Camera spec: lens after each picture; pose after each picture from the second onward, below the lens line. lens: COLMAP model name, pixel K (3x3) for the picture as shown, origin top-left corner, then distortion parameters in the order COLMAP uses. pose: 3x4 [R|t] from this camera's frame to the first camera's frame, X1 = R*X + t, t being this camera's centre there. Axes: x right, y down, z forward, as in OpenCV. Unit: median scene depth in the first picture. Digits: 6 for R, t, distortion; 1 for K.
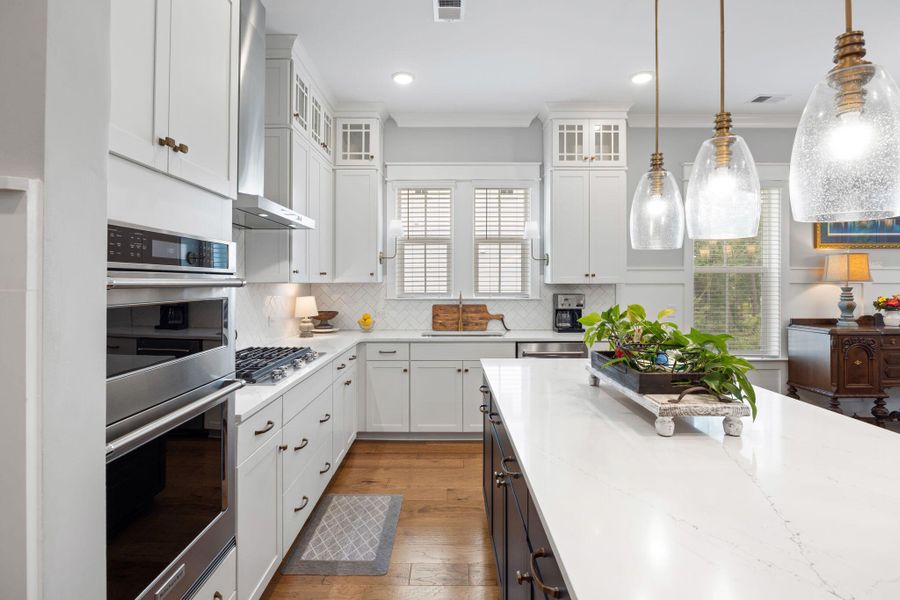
lens RADIAL K [[495.1, 0, 449.2], [0, 495.1, 269.8], [0, 0, 1]] dist [0.003039, 0.000758]
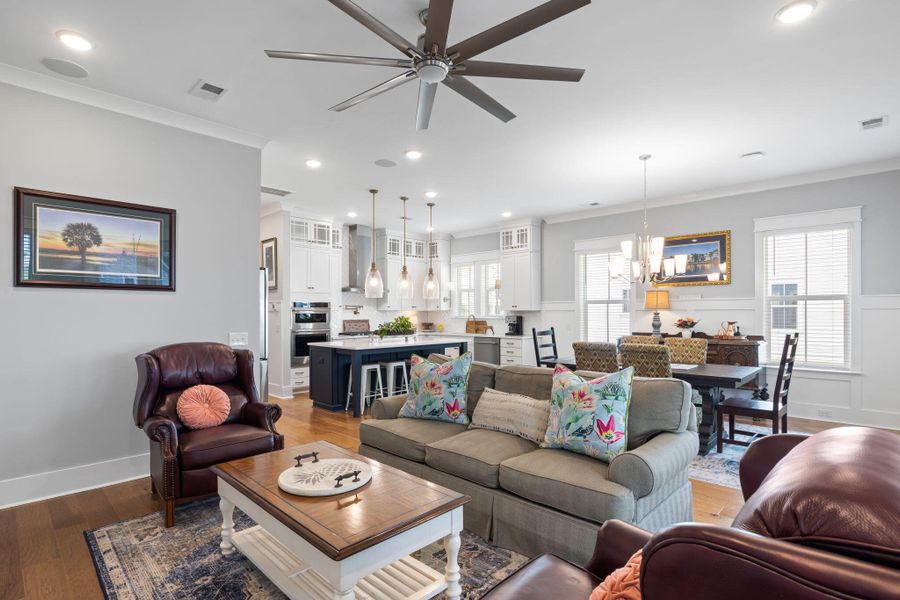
lens RADIAL K [[455.3, 0, 454.8], [0, 455.3, 302.1], [0, 0, 1]] dist [0.001482, 0.000302]
pose [[0.716638, -0.015517, -0.697272, 1.319168], [0.013633, 0.999873, -0.008239, 0.005506], [0.697312, -0.003602, 0.716759, -0.450833]]
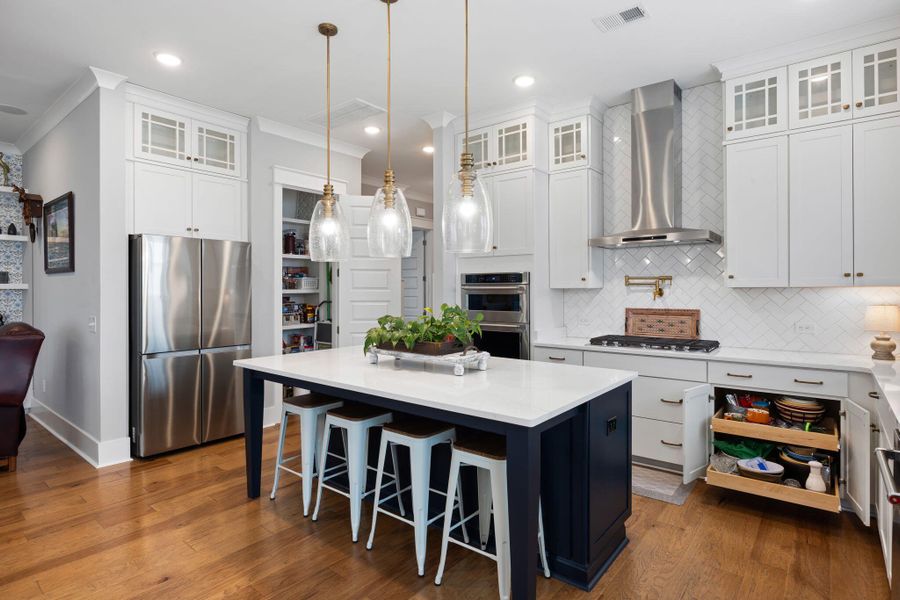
lens RADIAL K [[455.3, 0, 454.8], [0, 455.3, 302.1], [0, 0, 1]] dist [0.001482, 0.000302]
pose [[-0.631551, 0.022235, -0.775015, 0.584721], [0.016204, 0.999749, 0.015478, 0.026142], [0.775165, -0.002784, -0.631753, 0.845944]]
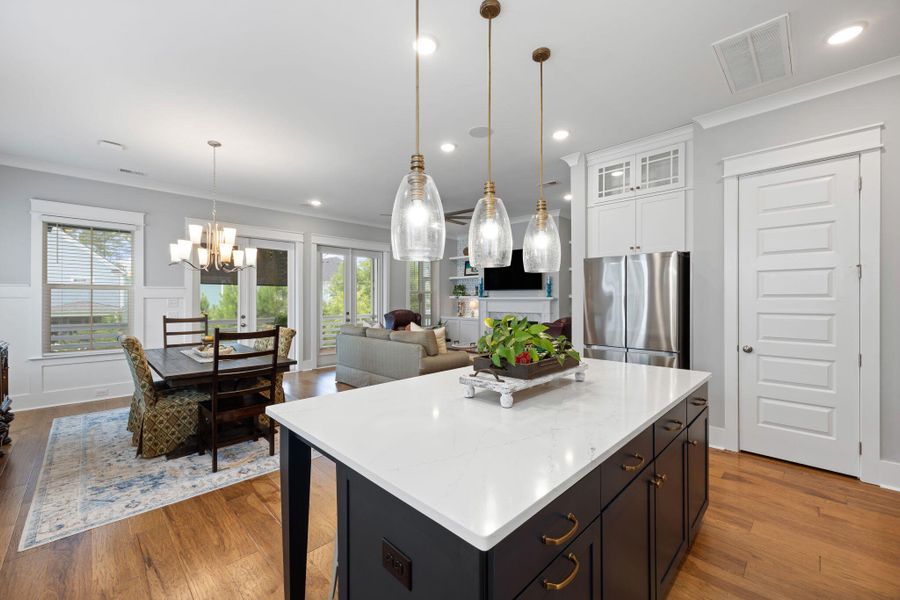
lens RADIAL K [[362.6, 0, 452.6], [0, 362.6, 298.8], [0, 0, 1]] dist [0.000489, 0.000054]
pose [[-0.704342, 0.001031, 0.709860, -0.040514], [-0.014208, 0.999778, -0.015549, 0.026569], [-0.709719, -0.021038, -0.704171, 0.776530]]
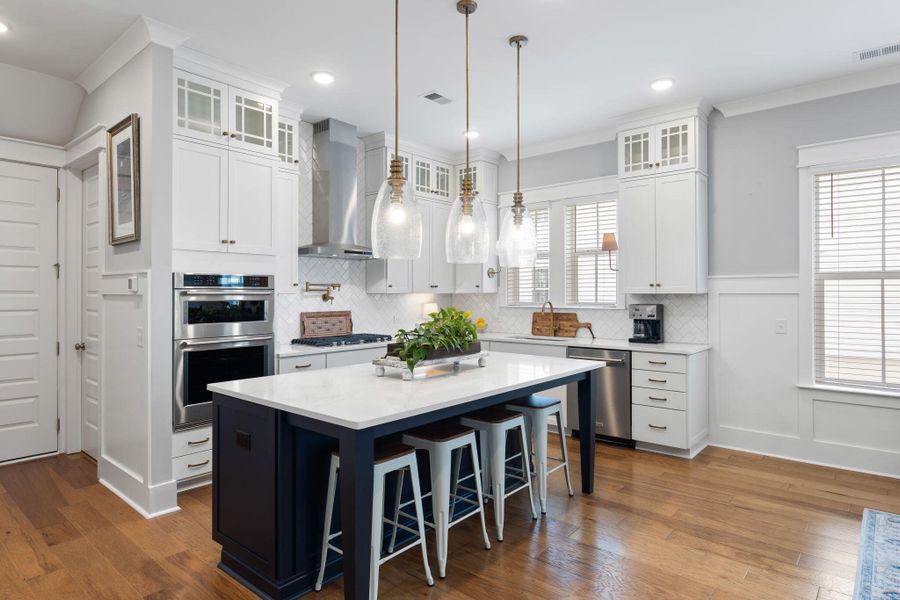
lens RADIAL K [[510.5, 0, 450.8], [0, 510.5, 283.1], [0, 0, 1]] dist [-0.002399, -0.001798]
pose [[0.756771, -0.014524, -0.653519, 0.605026], [0.013271, 0.999888, -0.006854, 0.008285], [0.653546, -0.003486, 0.756879, -0.022443]]
